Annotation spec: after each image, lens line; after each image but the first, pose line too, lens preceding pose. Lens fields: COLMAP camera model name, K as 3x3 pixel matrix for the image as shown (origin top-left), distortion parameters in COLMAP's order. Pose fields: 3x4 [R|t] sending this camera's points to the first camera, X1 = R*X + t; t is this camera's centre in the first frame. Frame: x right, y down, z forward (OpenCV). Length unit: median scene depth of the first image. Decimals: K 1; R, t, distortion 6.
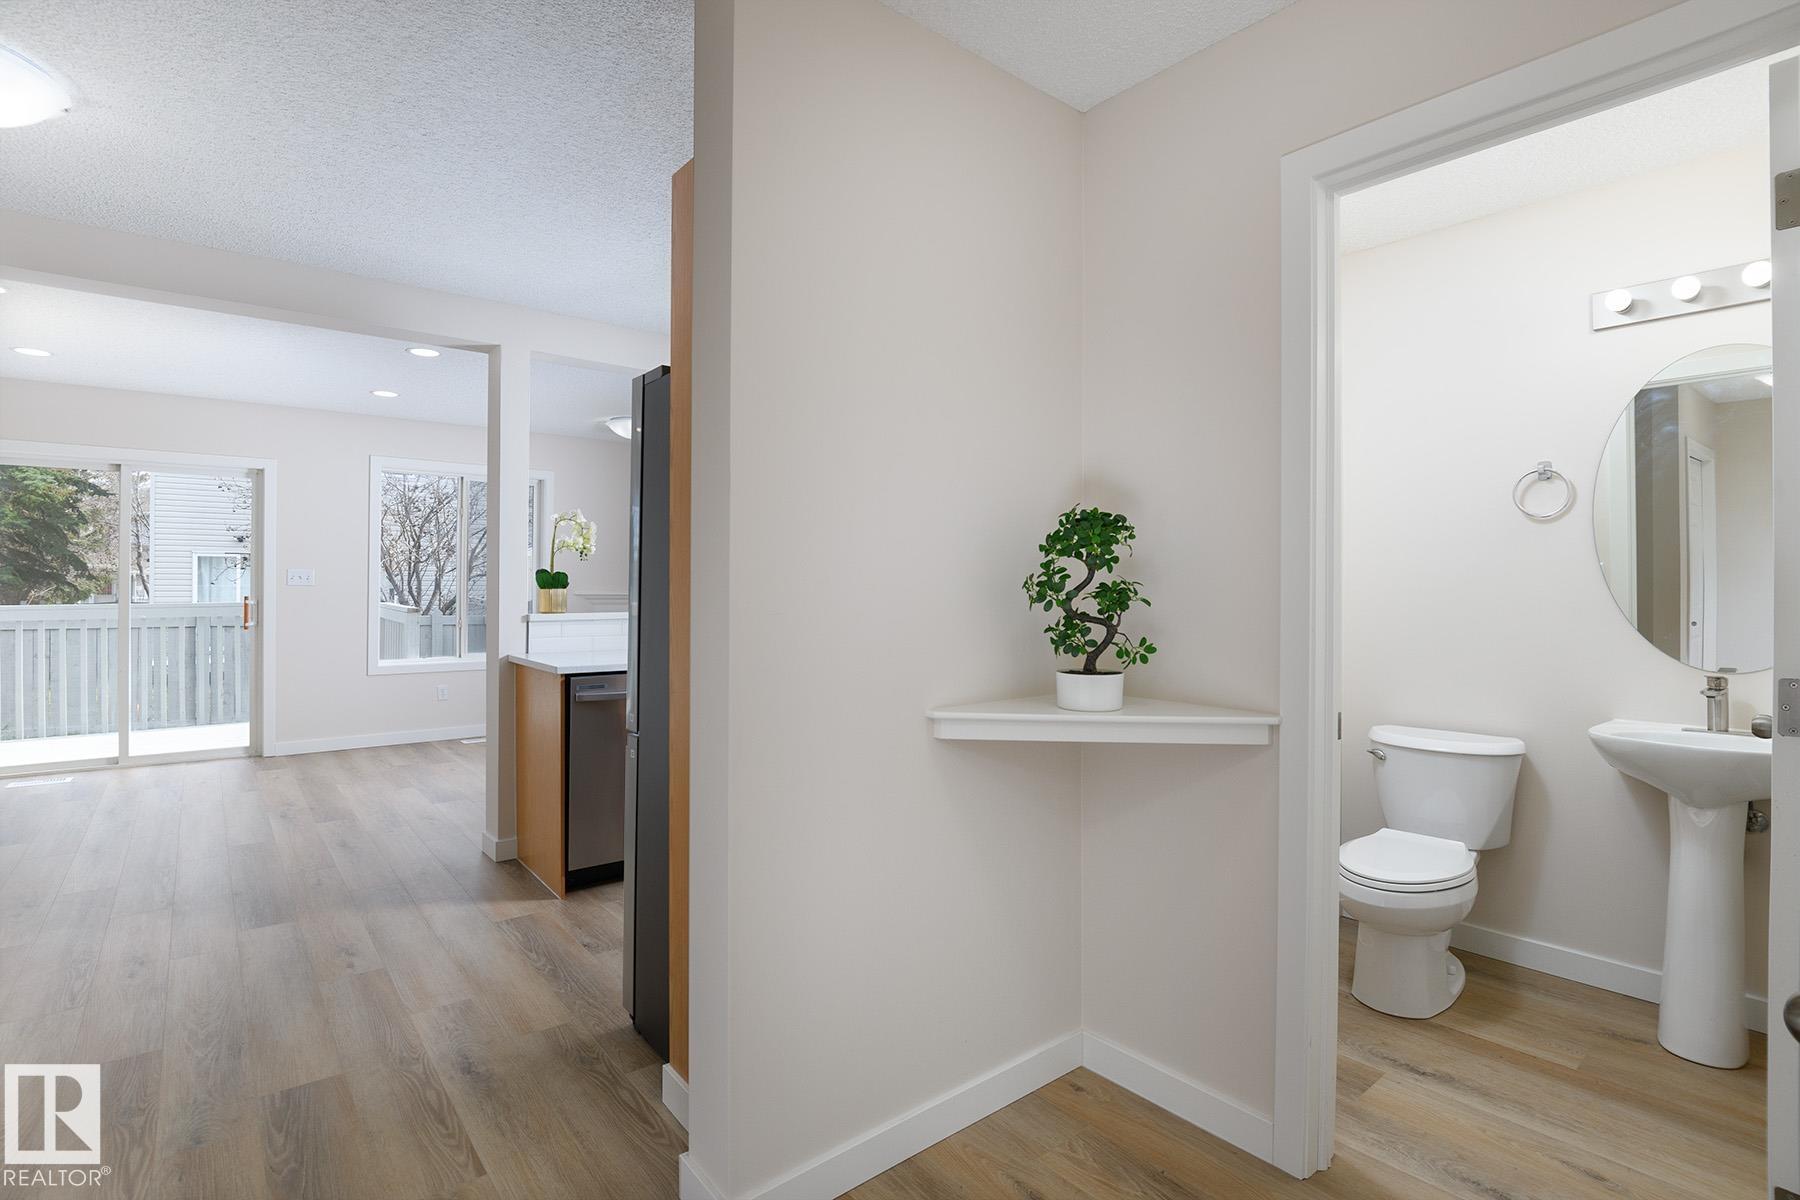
lens RADIAL K [[862.1, 0, 903.3], [0, 862.1, 585.3], [0, 0, 1]] dist [-0.015405, -0.009885]
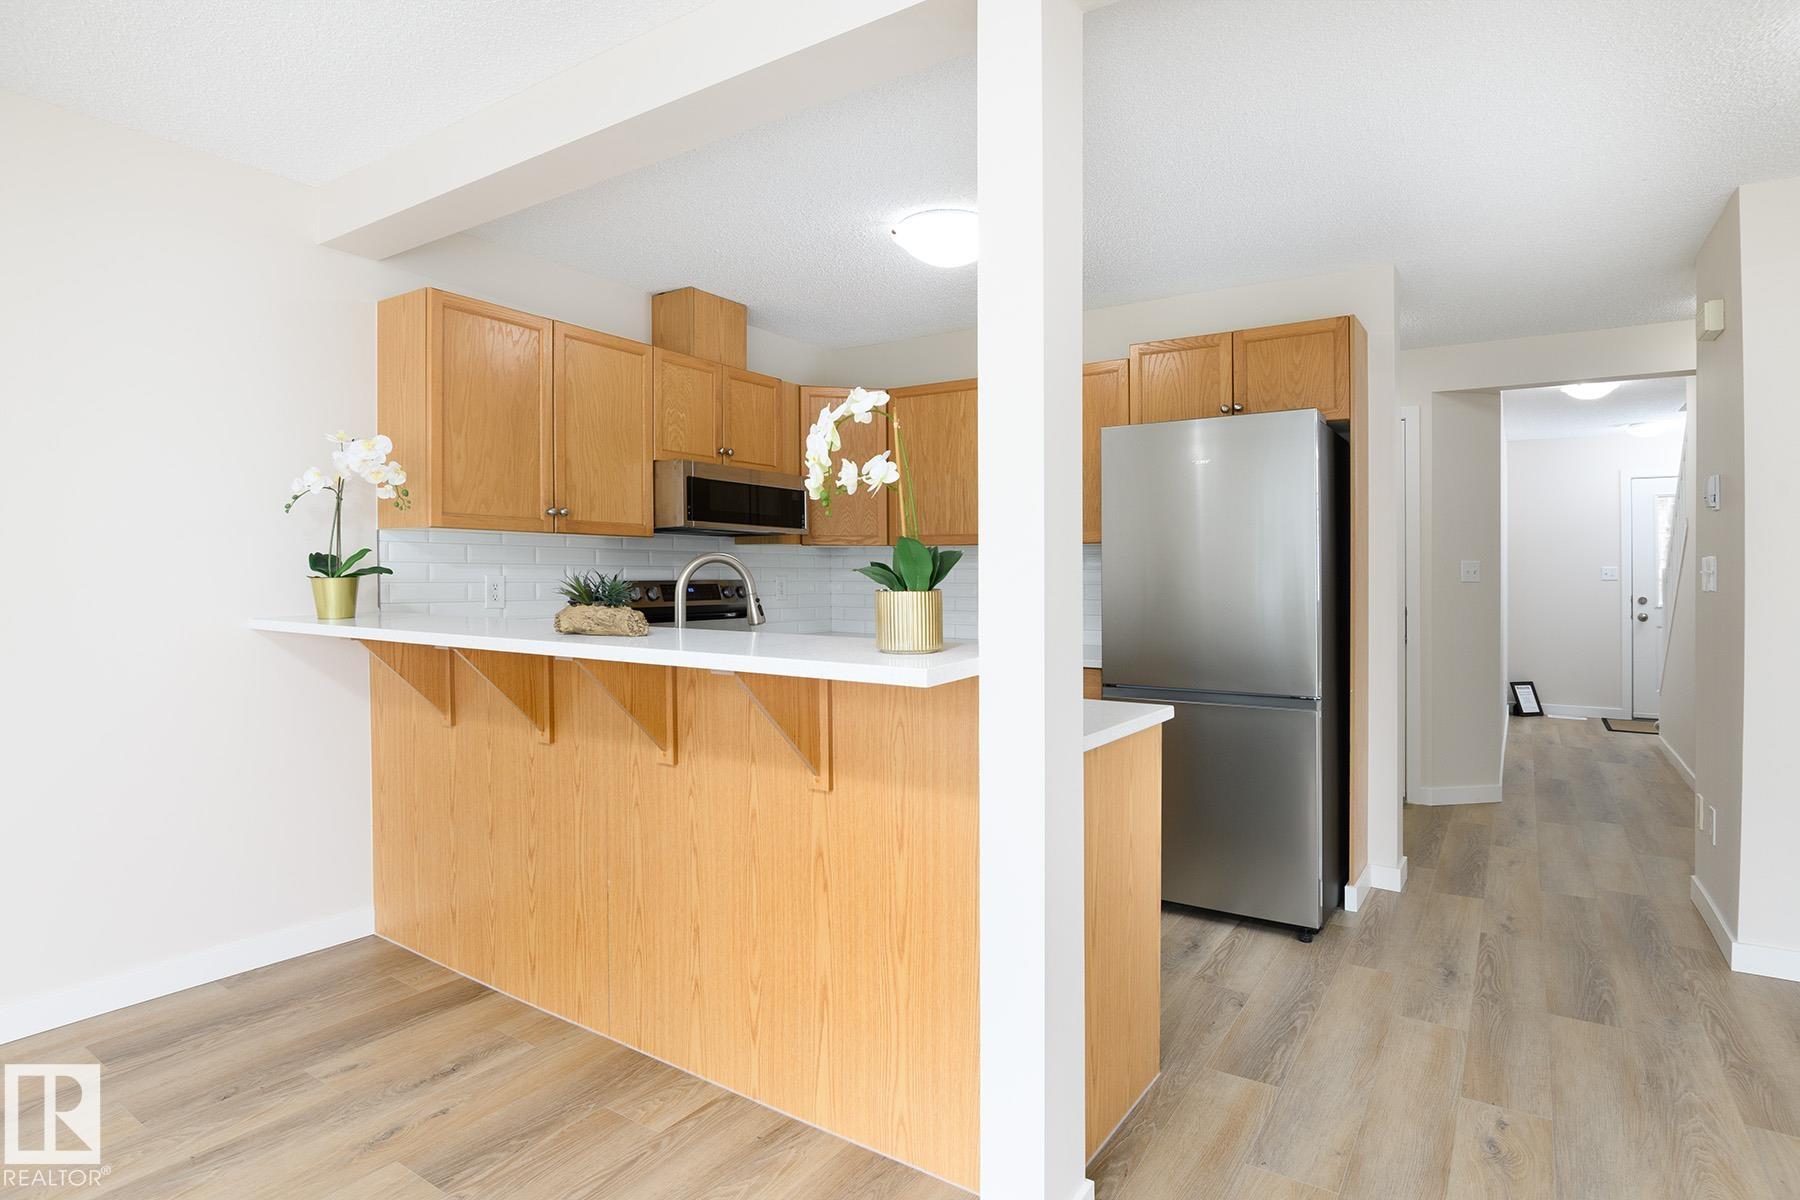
lens RADIAL K [[942.9, 0, 908.8], [0, 942.9, 580.7], [0, 0, 1]] dist [-0.021964, -0.002204]
pose [[-0.295973, -0.010329, 0.955140, -0.538264], [-0.004089, 0.999946, 0.009547, -0.002726], [-0.955188, -0.001080, -0.295999, 0.741142]]
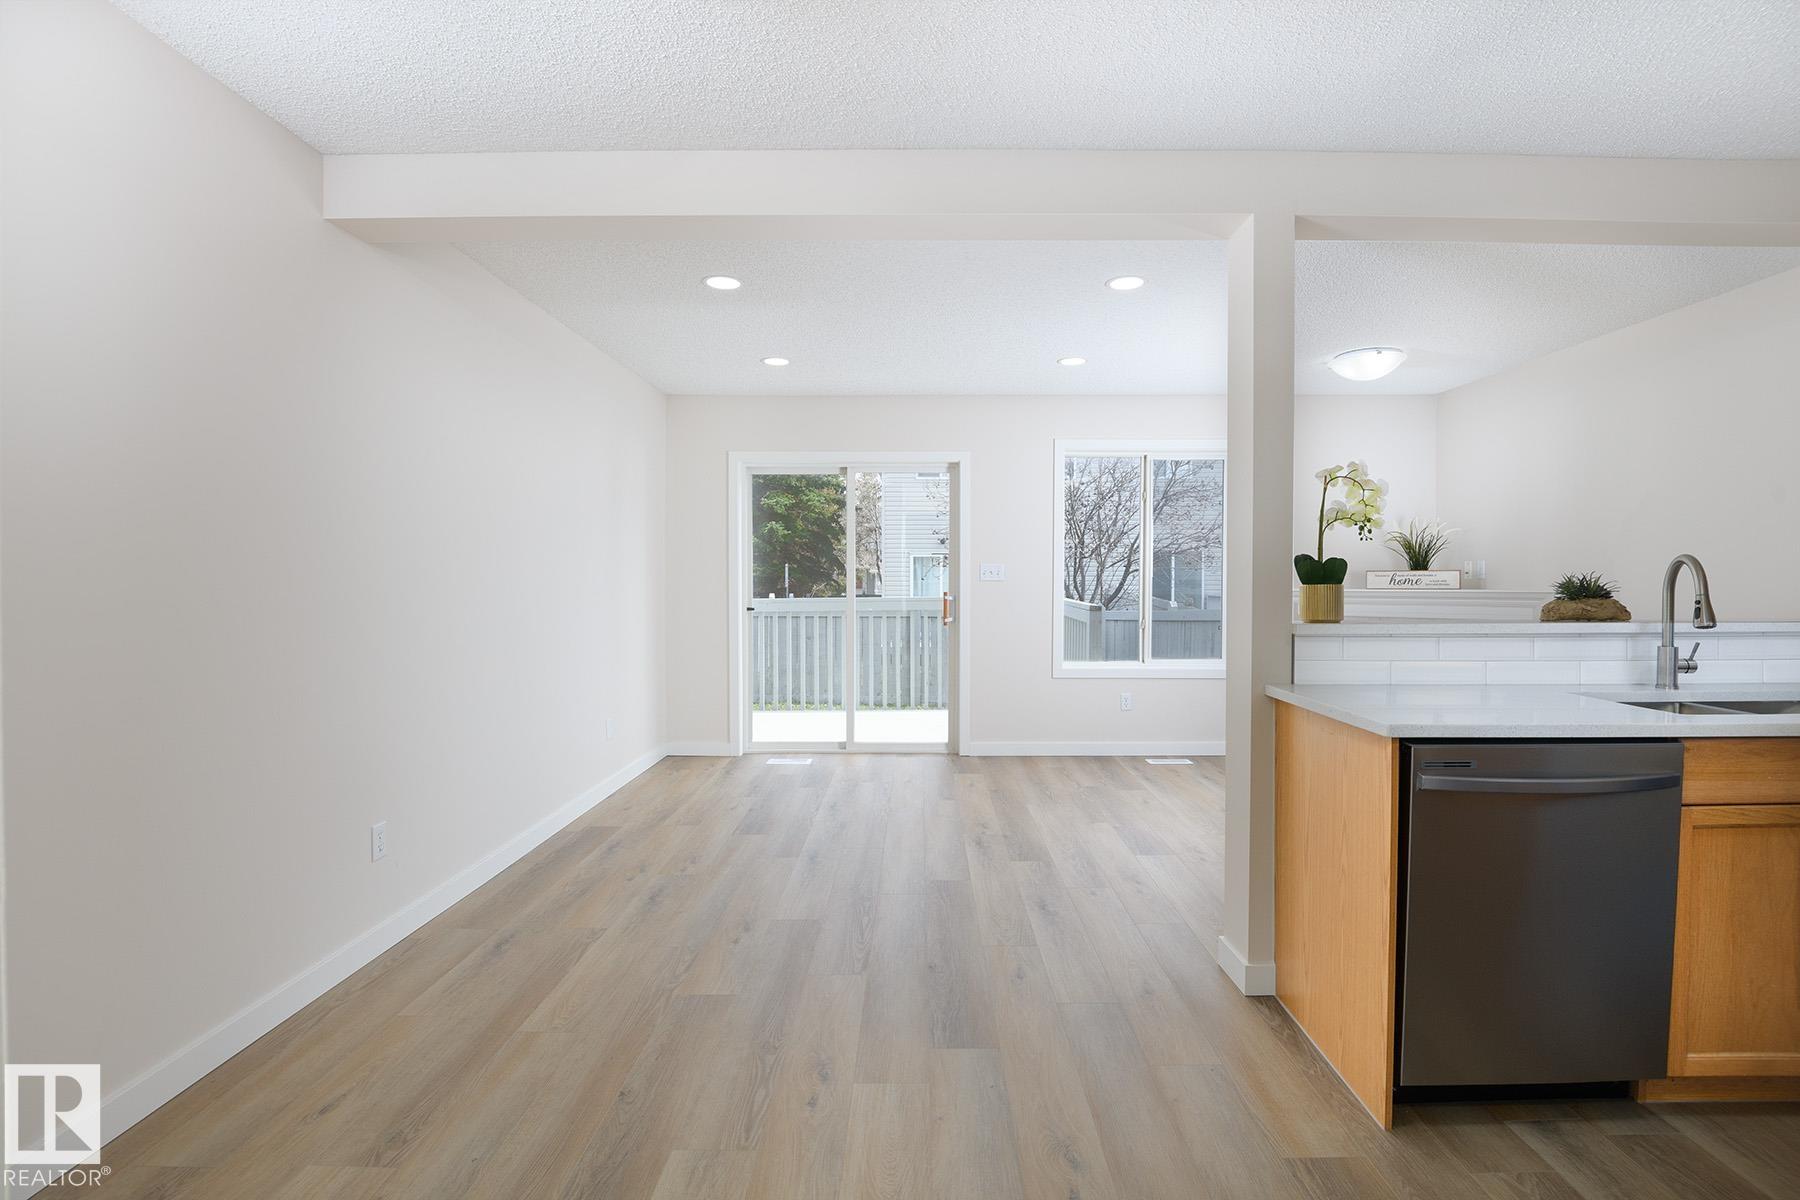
lens RADIAL K [[856.0, 0, 922.3], [0, 856.0, 578.1], [0, 0, 1]] dist [-0.016997, -0.009715]
pose [[0.773392, -0.004458, -0.633912, -0.150791], [0.003029, 0.999990, -0.003338, -0.000041], [0.633920, 0.000661, 0.773398, 0.198990]]
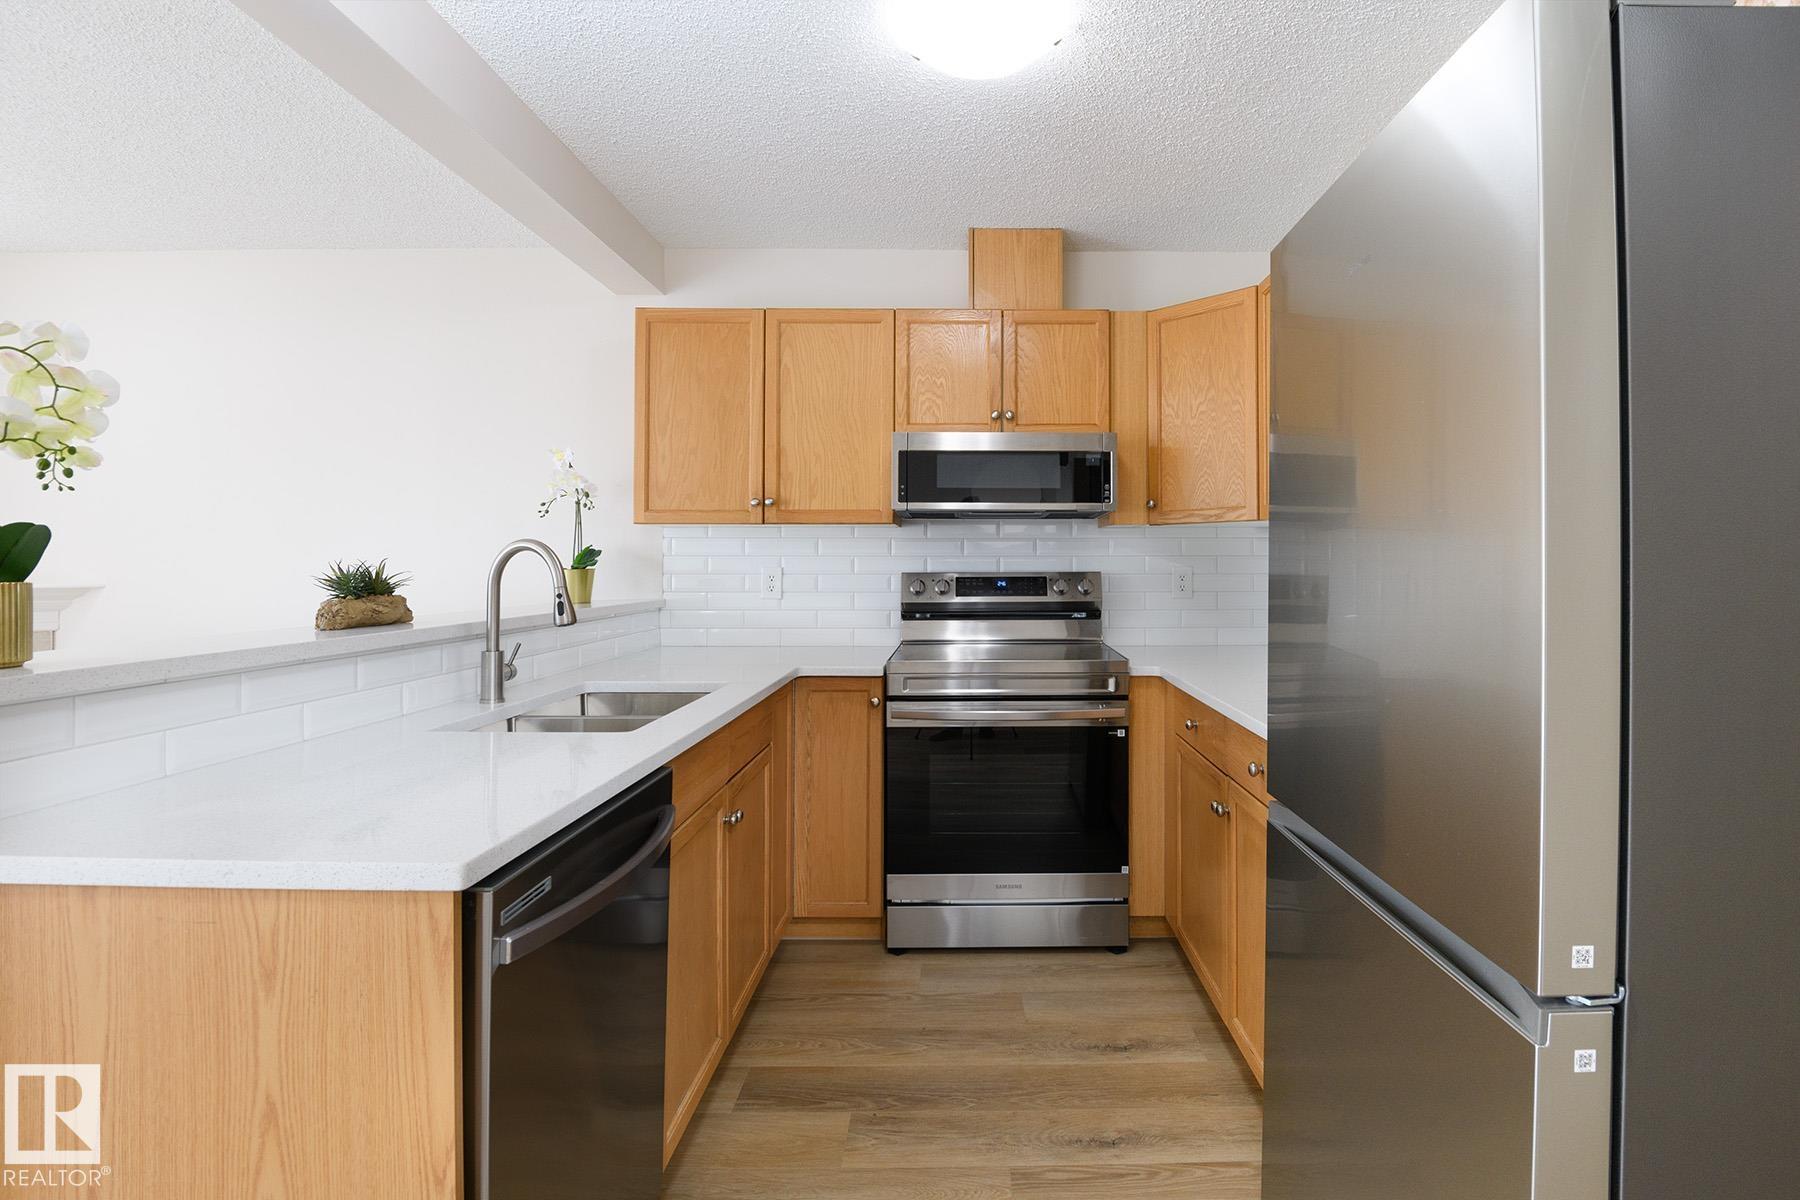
lens RADIAL K [[877.9, 0, 970.9], [0, 877.9, 570.6], [0, 0, 1]] dist [0.000121, -0.027702]
pose [[0.625704, -0.007241, 0.780027, -0.273562], [0.003376, 0.999973, 0.006575, -0.000649], [-0.780053, -0.001481, 0.625711, 0.370448]]
